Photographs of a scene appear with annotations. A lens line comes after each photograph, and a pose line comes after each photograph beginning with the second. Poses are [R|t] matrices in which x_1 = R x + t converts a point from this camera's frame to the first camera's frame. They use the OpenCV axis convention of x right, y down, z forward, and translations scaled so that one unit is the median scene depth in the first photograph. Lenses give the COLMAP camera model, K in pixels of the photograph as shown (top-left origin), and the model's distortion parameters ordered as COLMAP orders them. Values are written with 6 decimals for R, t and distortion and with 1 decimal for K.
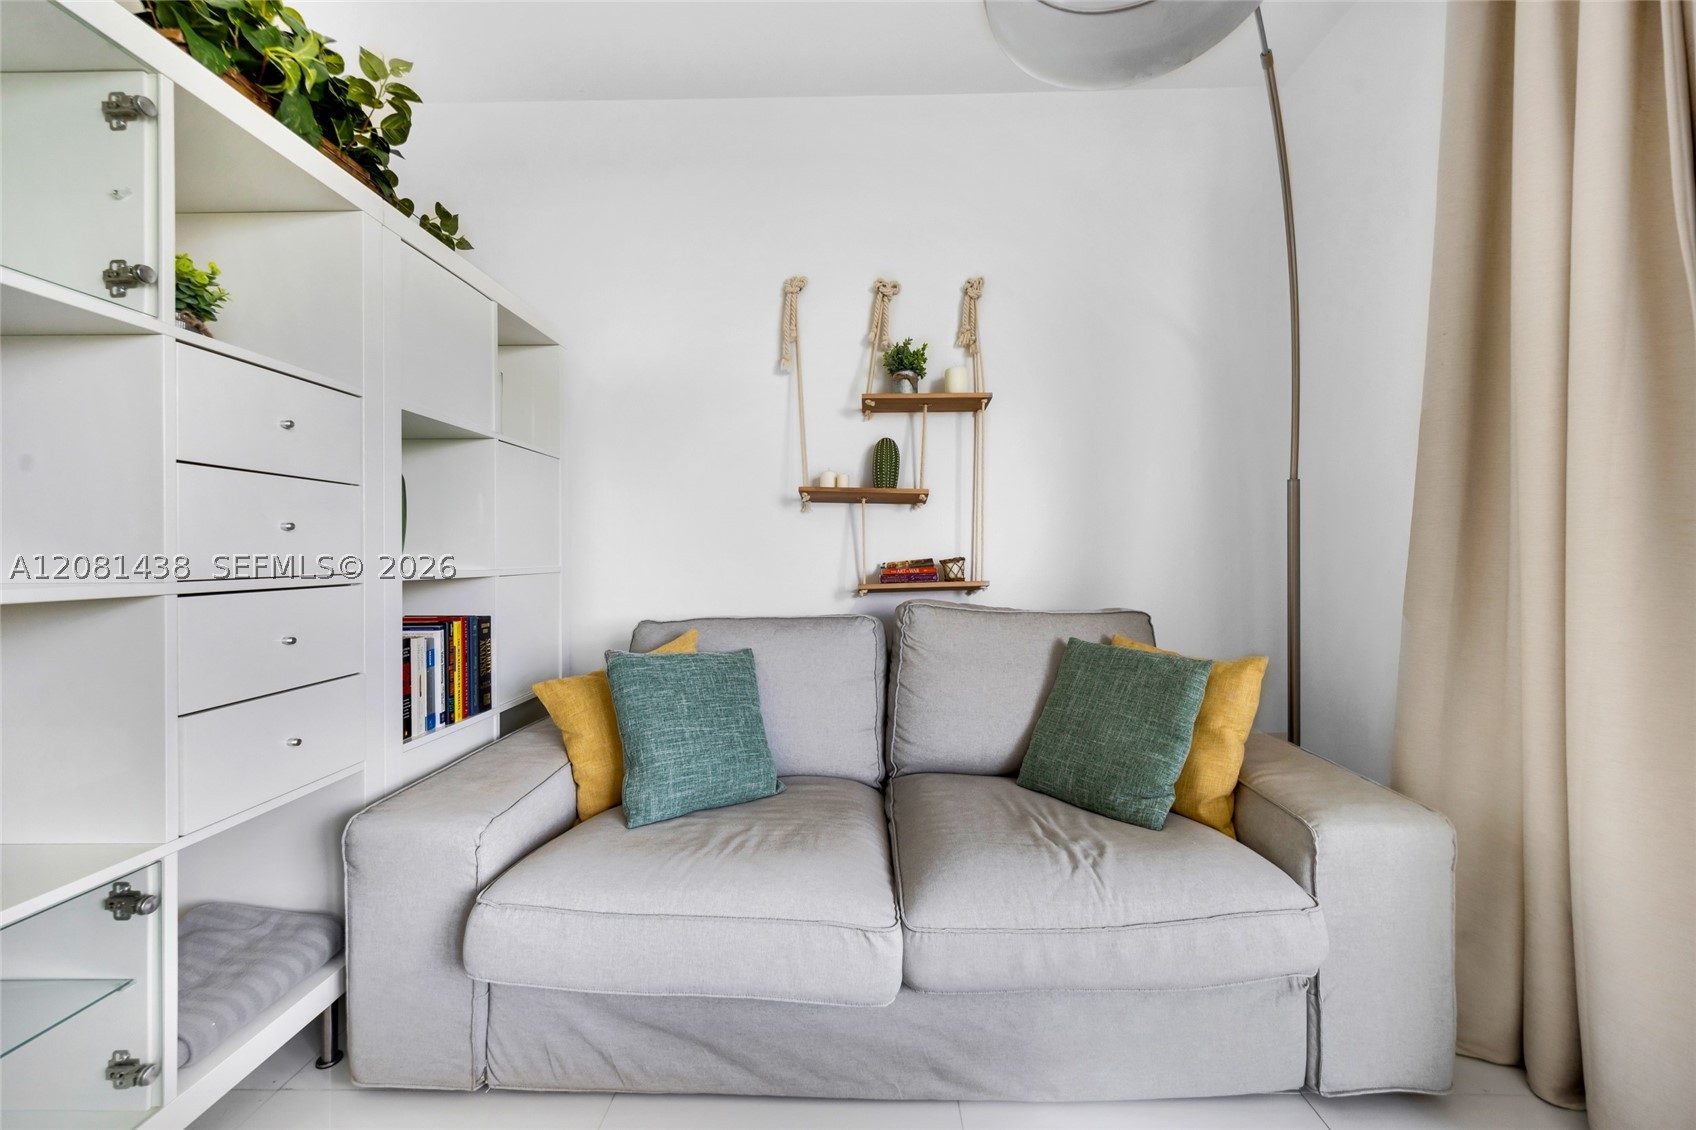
lens RADIAL K [[657.8, 0, 848.4], [0, 657.8, 547.7], [0, 0, 1]] dist [0.003066, -0.001882]
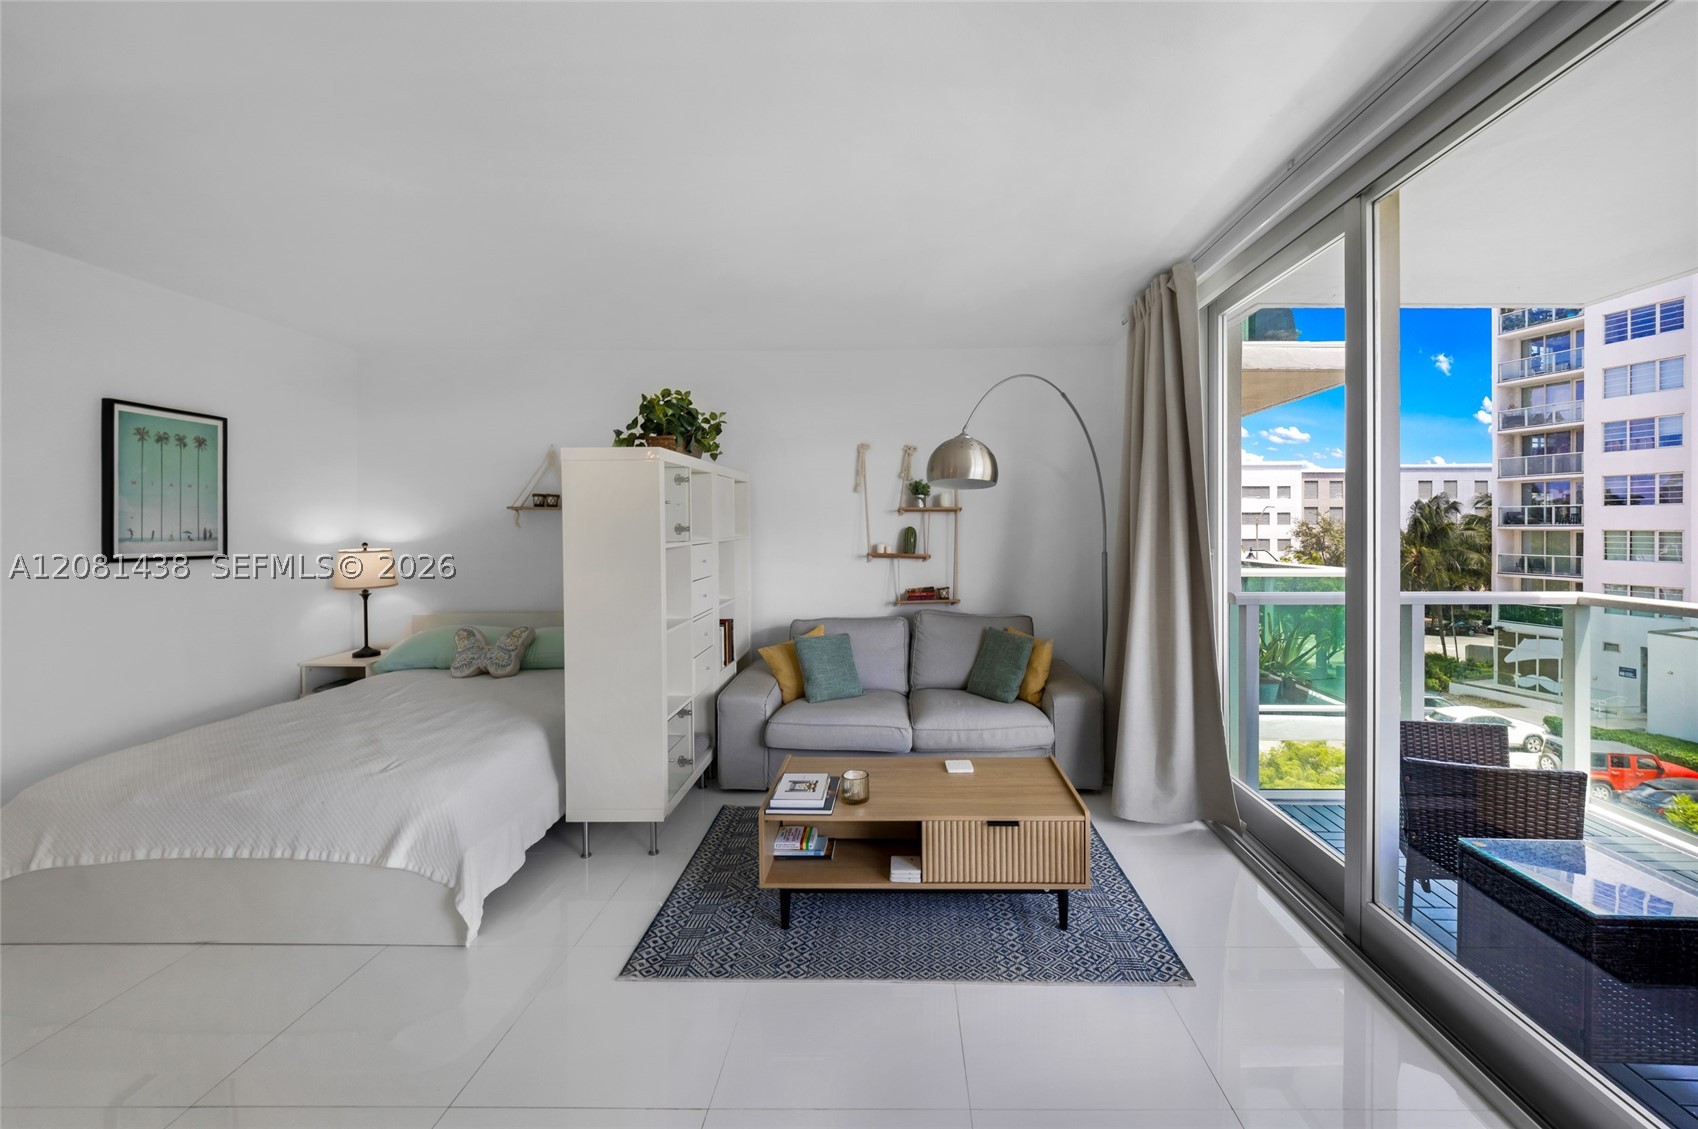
lens RADIAL K [[658.6, 0, 884.0], [0, 658.6, 534.1], [0, 0, 1]] dist [0.003066, -0.001882]
pose [[0.999990, -0.000072, 0.004380, -0.038520], [-0.000039, 0.999677, 0.025427, -0.252470], [-0.004381, -0.025426, 0.999667, -1.284020]]
